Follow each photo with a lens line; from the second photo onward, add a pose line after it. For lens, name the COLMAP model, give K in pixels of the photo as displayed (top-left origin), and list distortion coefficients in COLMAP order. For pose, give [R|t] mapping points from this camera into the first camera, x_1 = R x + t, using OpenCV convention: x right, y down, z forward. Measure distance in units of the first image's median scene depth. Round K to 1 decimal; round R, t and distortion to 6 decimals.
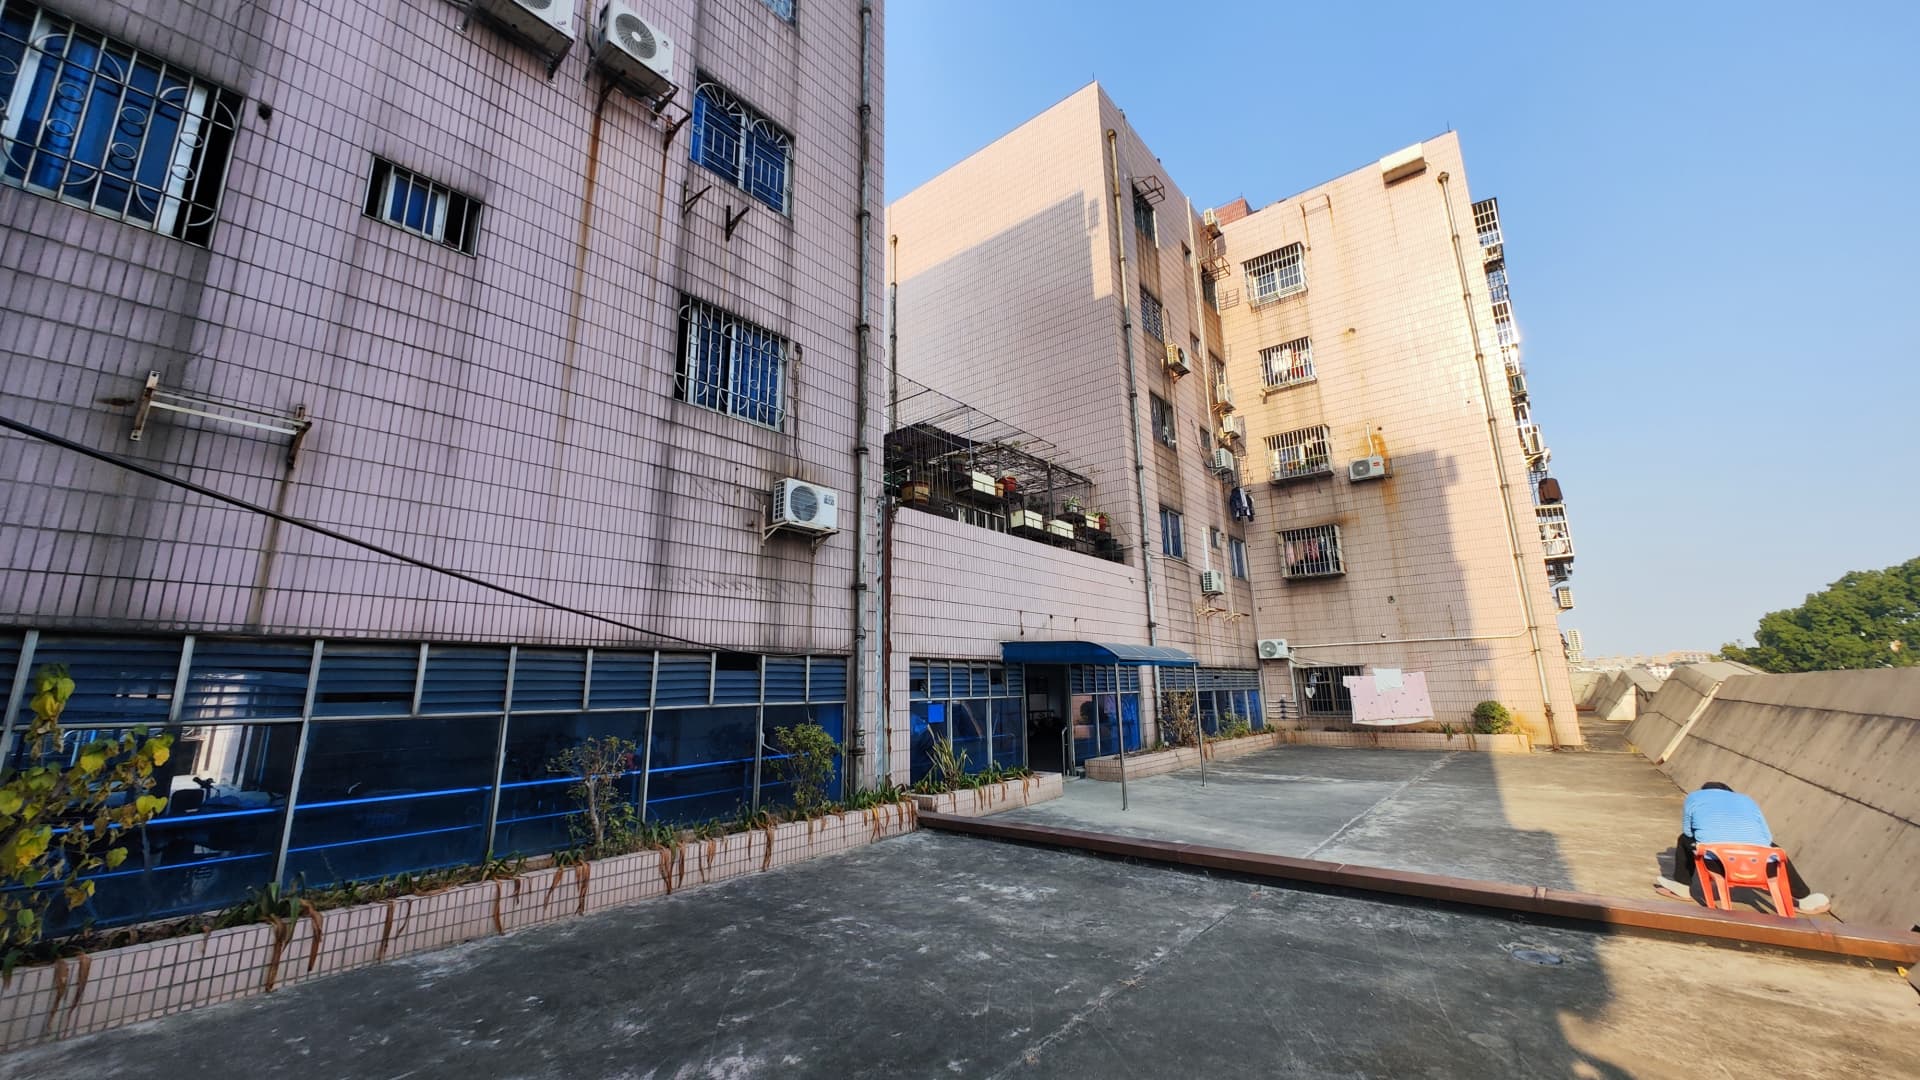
lens RADIAL K [[711.5, 0, 949.6], [0, 711.5, 534.3], [0, 0, 1]] dist [-0.000546, -0.000291]
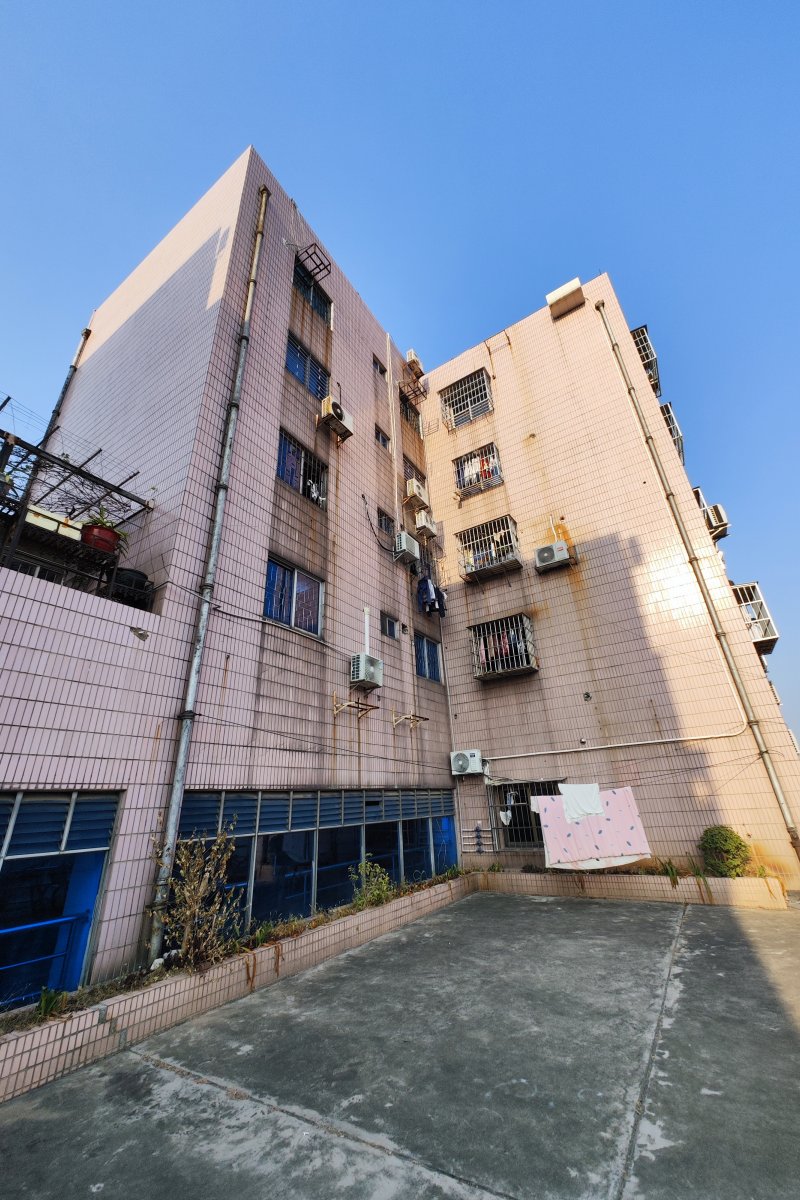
lens RADIAL K [[451.1, 0, 406.2], [0, 451.1, 598.5], [0, 0, 1]] dist [0.003346, 0.000120]
pose [[0.989927, 0.025922, 0.139185, 0.314787], [0.004139, 0.977377, -0.211463, 0.086474], [-0.141518, 0.209909, 0.967425, 0.464192]]
